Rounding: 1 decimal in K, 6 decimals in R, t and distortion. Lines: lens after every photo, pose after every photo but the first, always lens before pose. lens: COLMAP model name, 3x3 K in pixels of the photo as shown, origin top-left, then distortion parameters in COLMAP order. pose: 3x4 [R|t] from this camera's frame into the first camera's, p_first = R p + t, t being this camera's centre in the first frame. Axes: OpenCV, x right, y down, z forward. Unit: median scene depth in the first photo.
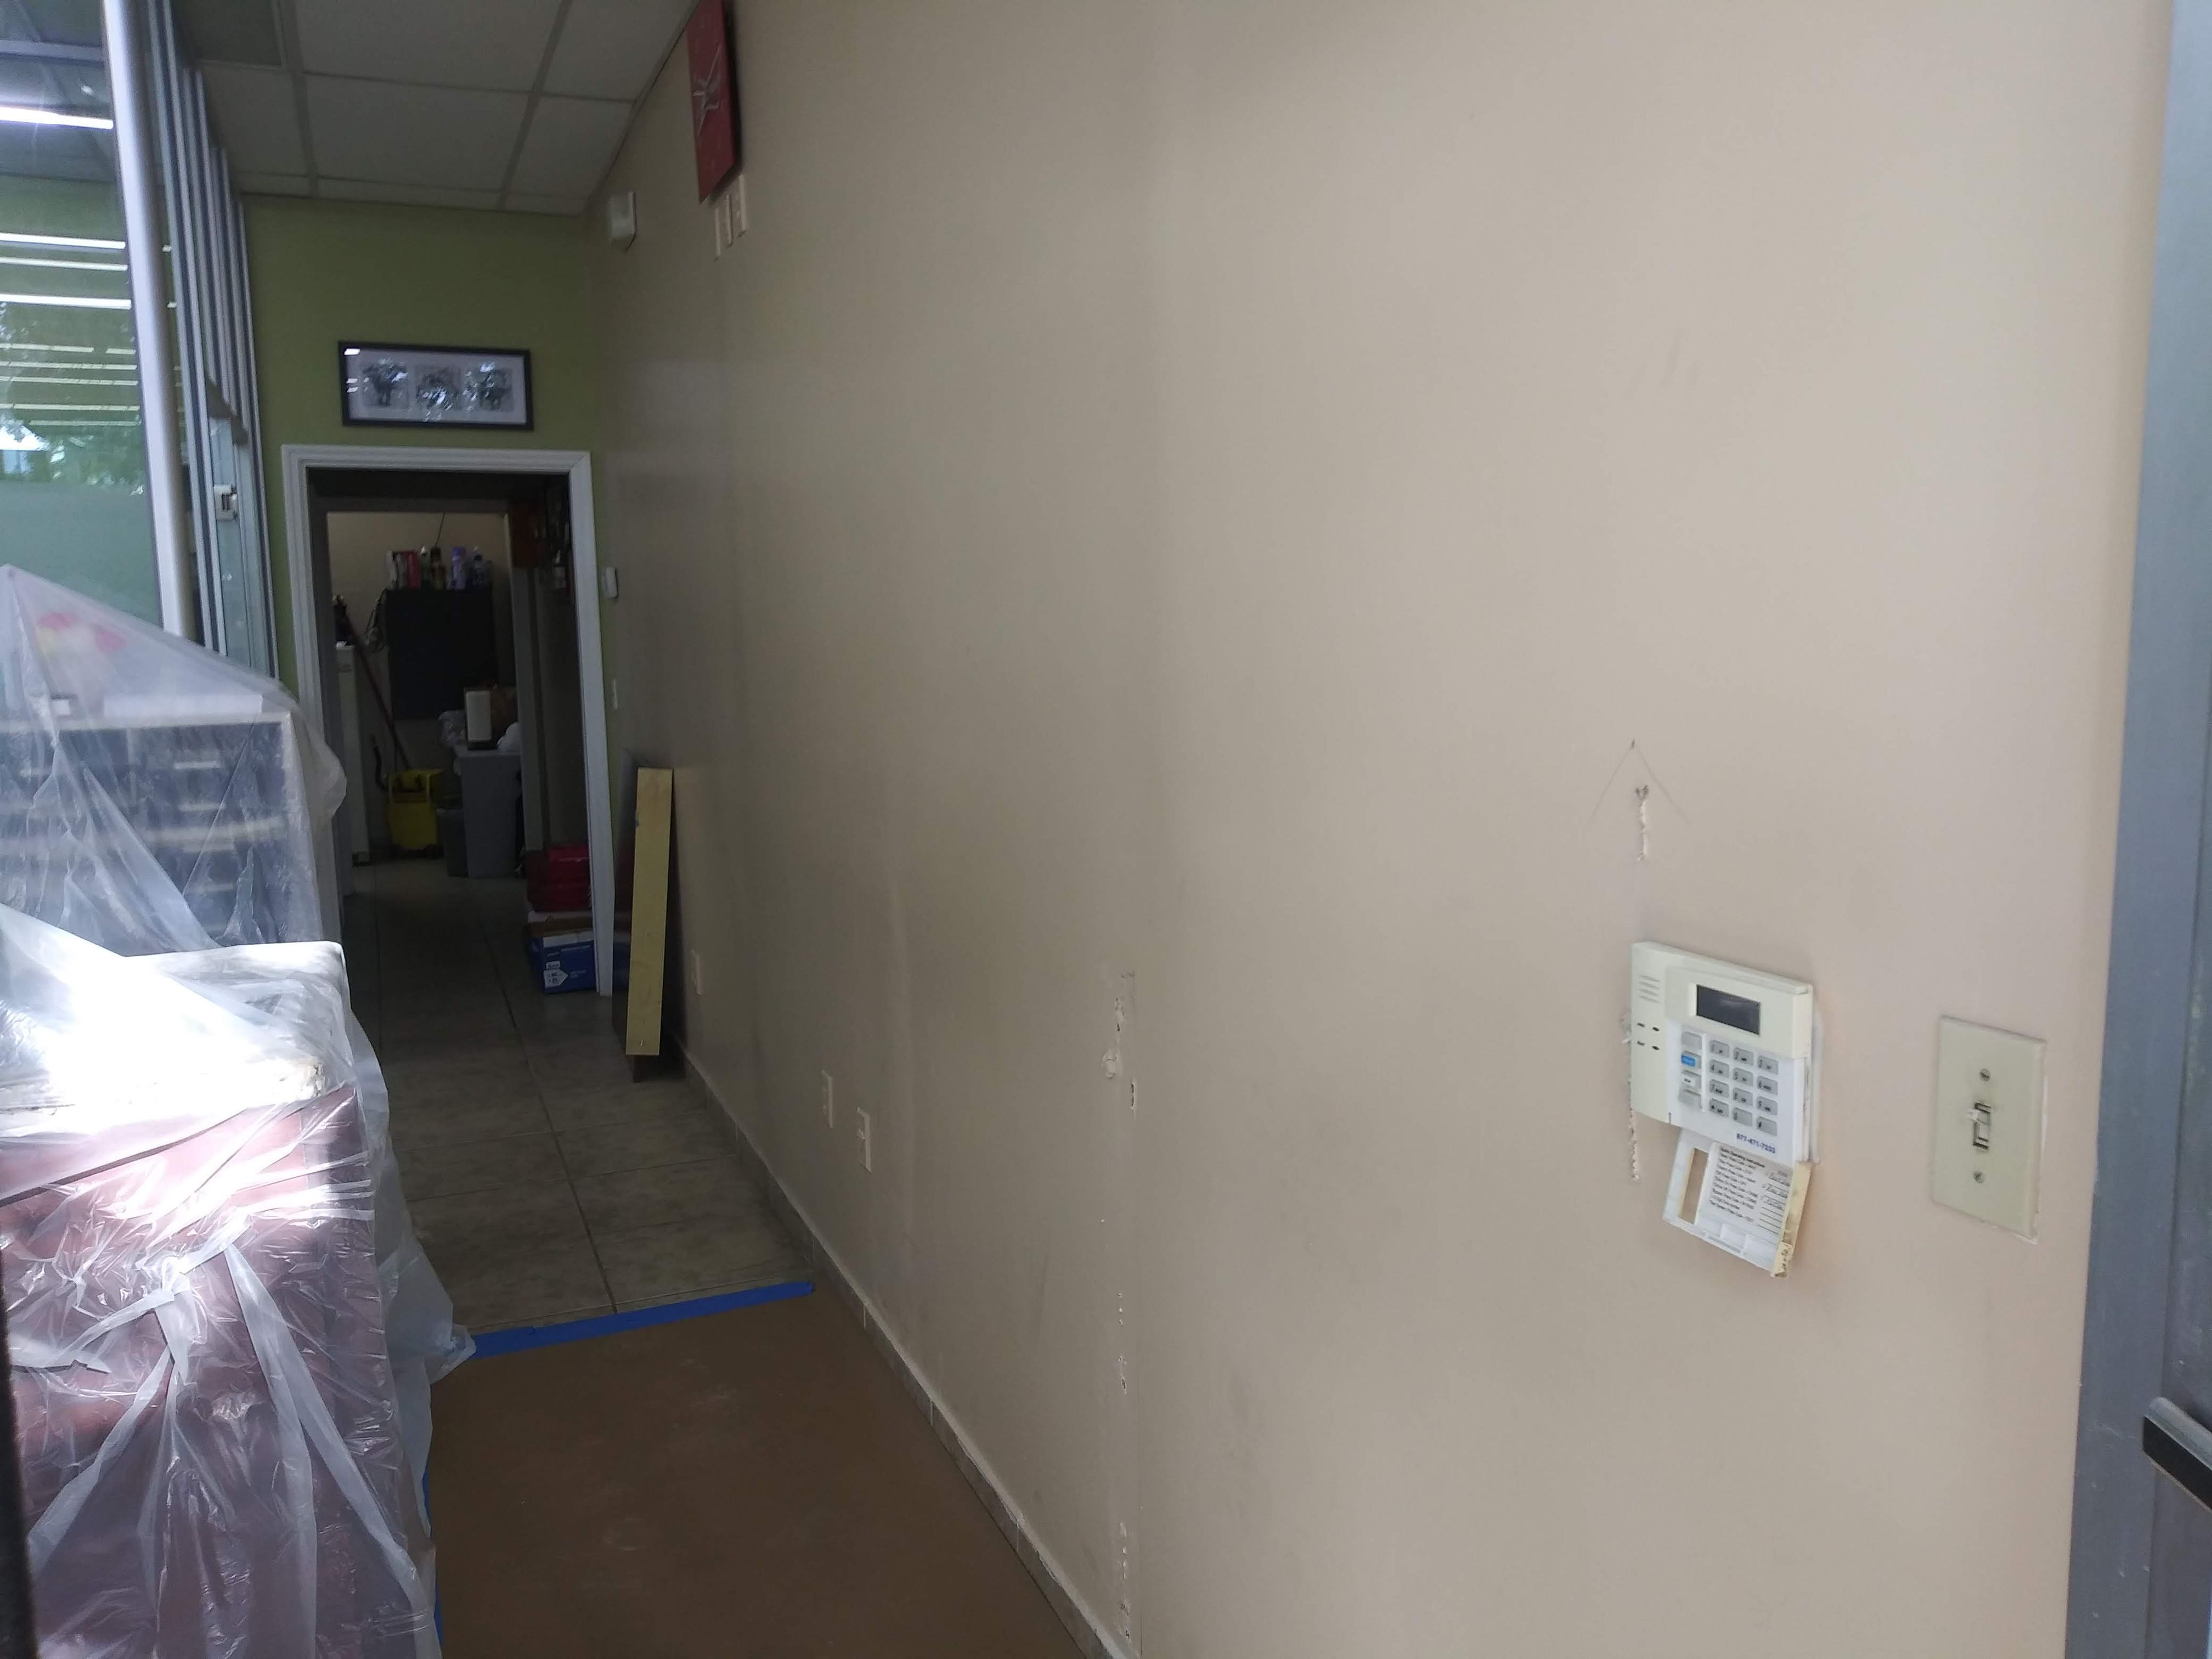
lens RADIAL K [[1752.9, 0, 1145.1], [0, 1752.9, 848.6], [0, 0, 1]] dist [0.003623, -0.001146]
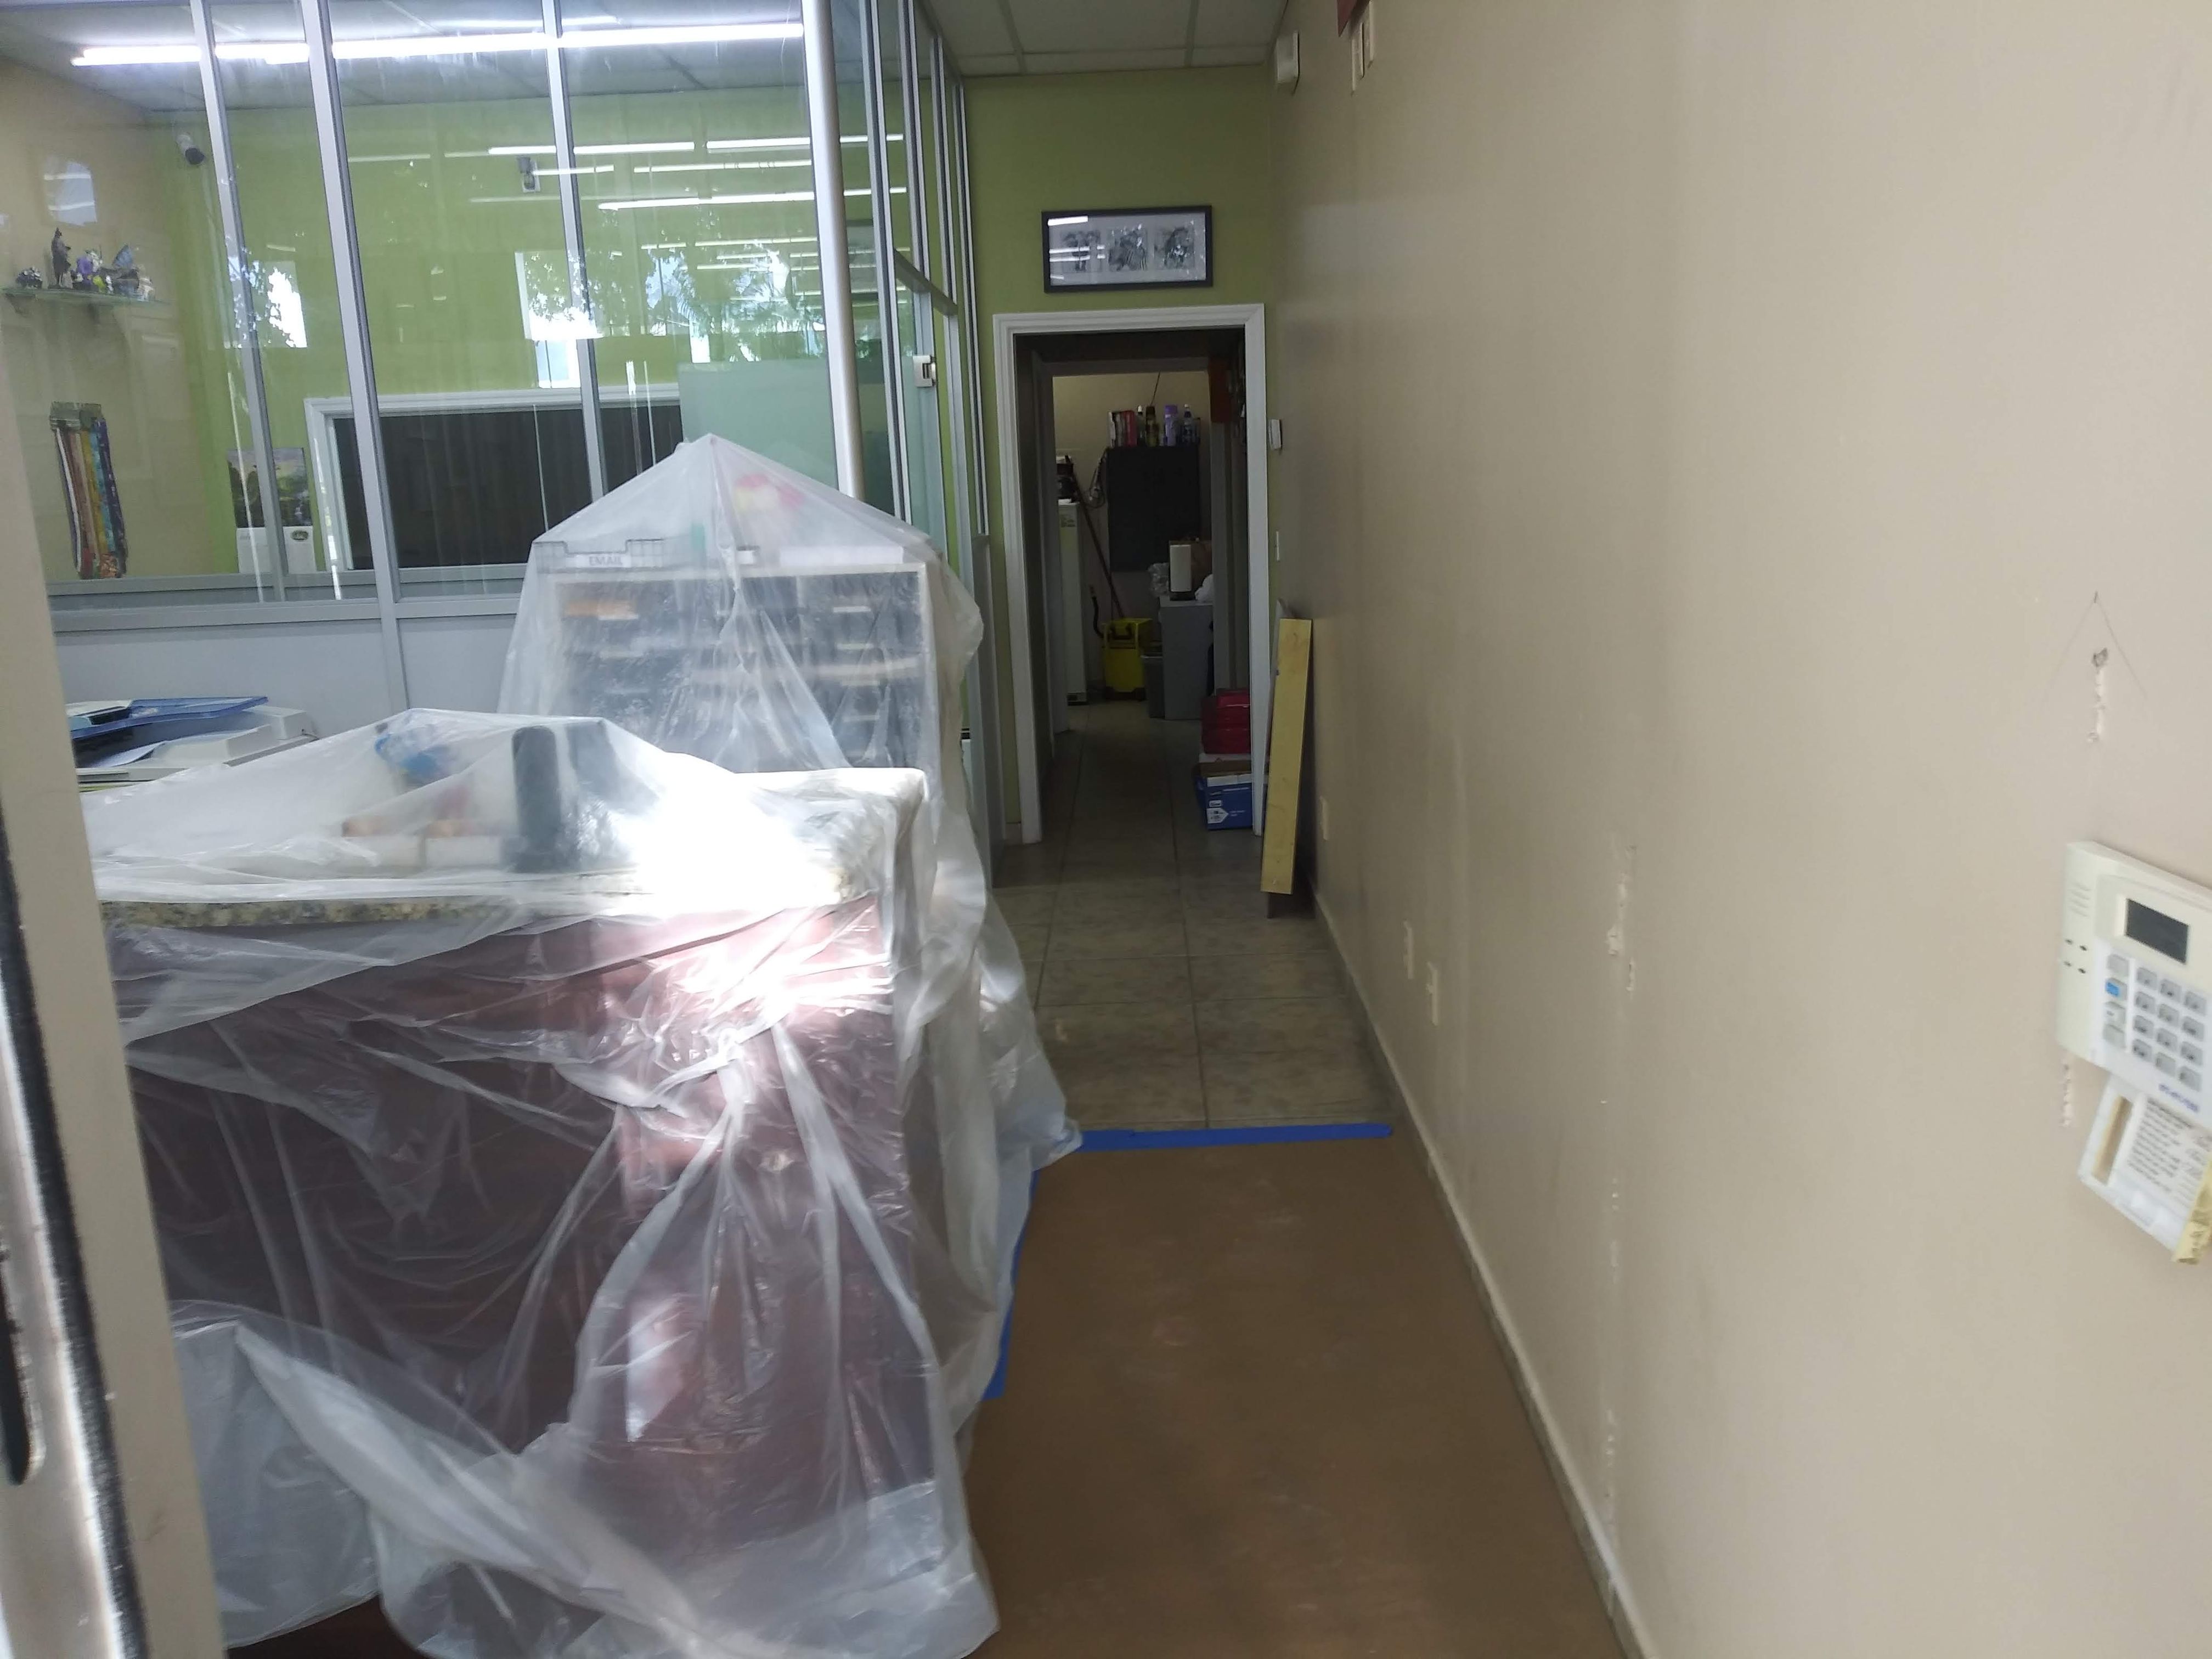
lens RADIAL K [[1732.2, 0, 1143.3], [0, 1732.2, 860.4], [0, 0, 1]] dist [0.101302, -0.161982]
pose [[0.913399, 0.069525, -0.401085, 0.099886], [-0.032745, 0.994663, 0.097845, -0.002131], [0.405747, -0.076237, 0.910800, 0.032855]]
